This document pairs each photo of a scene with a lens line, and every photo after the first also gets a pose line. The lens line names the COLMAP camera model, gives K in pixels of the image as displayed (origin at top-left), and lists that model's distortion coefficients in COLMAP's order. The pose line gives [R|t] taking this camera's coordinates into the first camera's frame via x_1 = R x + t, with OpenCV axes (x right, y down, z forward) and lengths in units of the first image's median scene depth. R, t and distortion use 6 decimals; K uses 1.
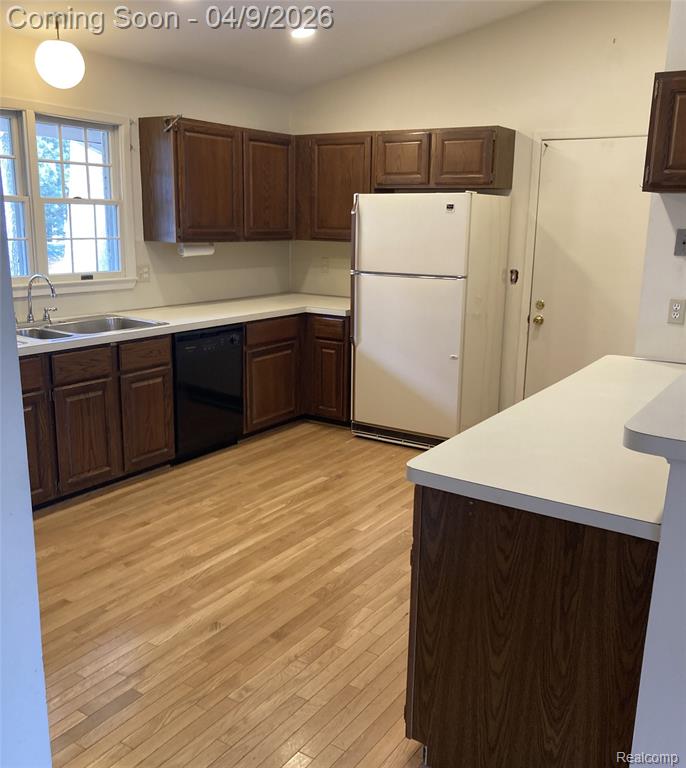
lens RADIAL K [[746.9, 0, 340.3], [0, 746.9, 398.4], [0, 0, 1]] dist [0.021315, 0.000000]
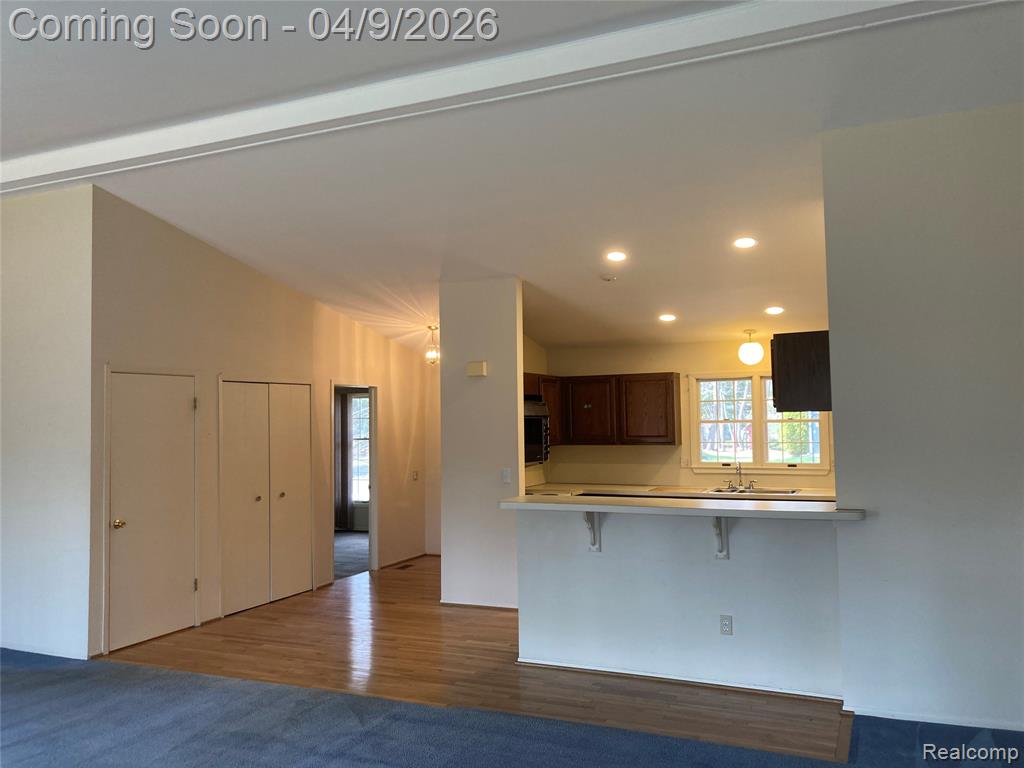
lens RADIAL K [[833.7, 0, 503.2], [0, 833.7, 377.2], [0, 0, 1]] dist [0.037140, -0.032668]
pose [[0.154728, -0.074410, -0.985151, 1.394140], [-0.217879, 0.970039, -0.107489, -0.014902], [0.963633, 0.231275, 0.133880, 0.102820]]
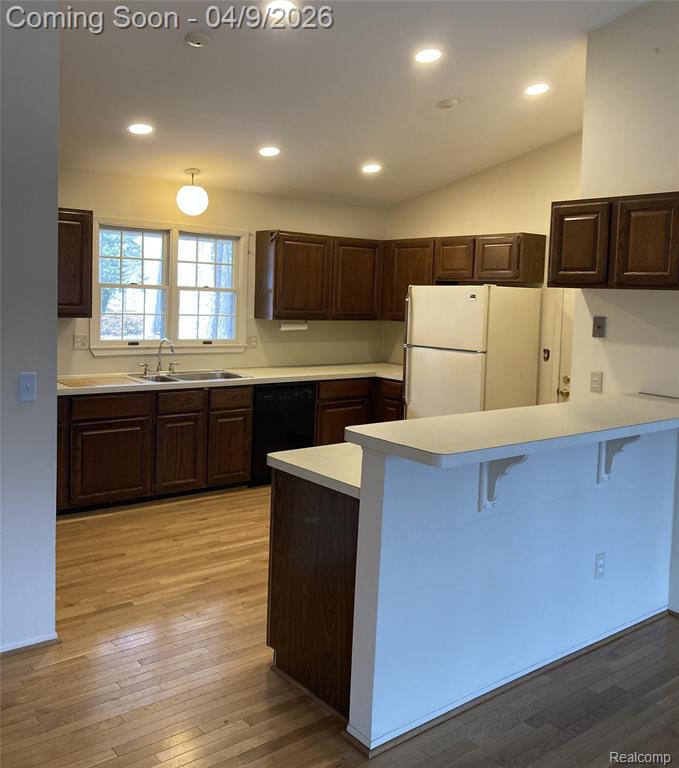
lens RADIAL K [[733.6, 0, 337.6], [0, 733.6, 355.9], [0, 0, 1]] dist [0.041016, 0.000000]
pose [[0.953289, 0.037861, -0.299677, 0.298478], [-0.086582, 0.984733, -0.151010, 0.046037], [0.289384, 0.169903, 0.942014, -0.200993]]
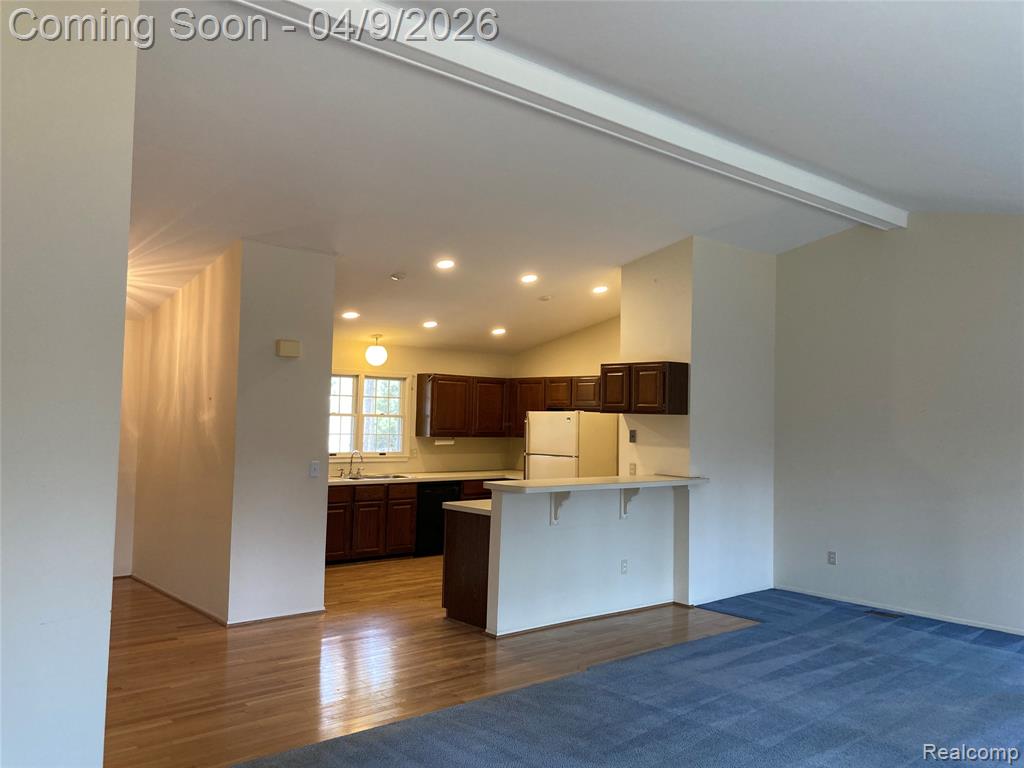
lens RADIAL K [[833.7, 0, 500.7], [0, 833.7, 376.9], [0, 0, 1]] dist [0.037140, -0.032668]
pose [[0.963307, -0.010490, -0.268197, 0.528769], [-0.068294, 0.956768, -0.282720, 0.232683], [0.259568, 0.290662, 0.920945, -0.945270]]
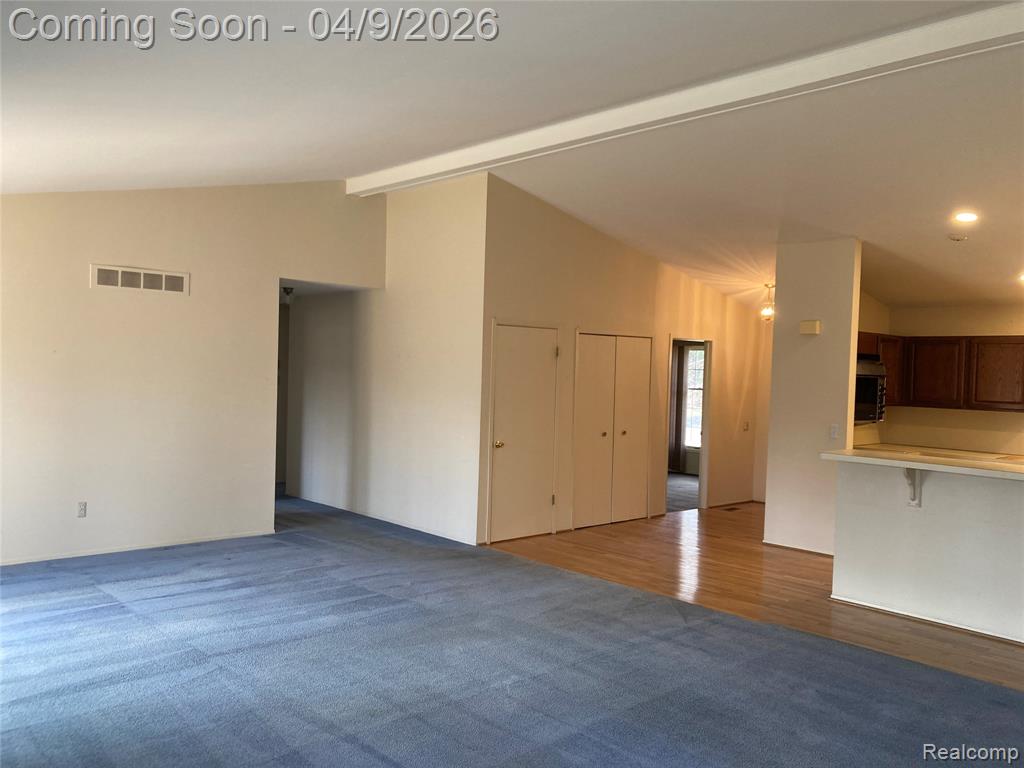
lens RADIAL K [[833.7, 0, 513.3], [0, 833.7, 386.8], [0, 0, 1]] dist [0.037140, -0.032668]
pose [[-0.226837, -0.005295, -0.973918, 1.590668], [-0.267782, 0.961784, 0.057141, -0.014027], [0.936396, 0.273759, -0.219586, 0.109263]]
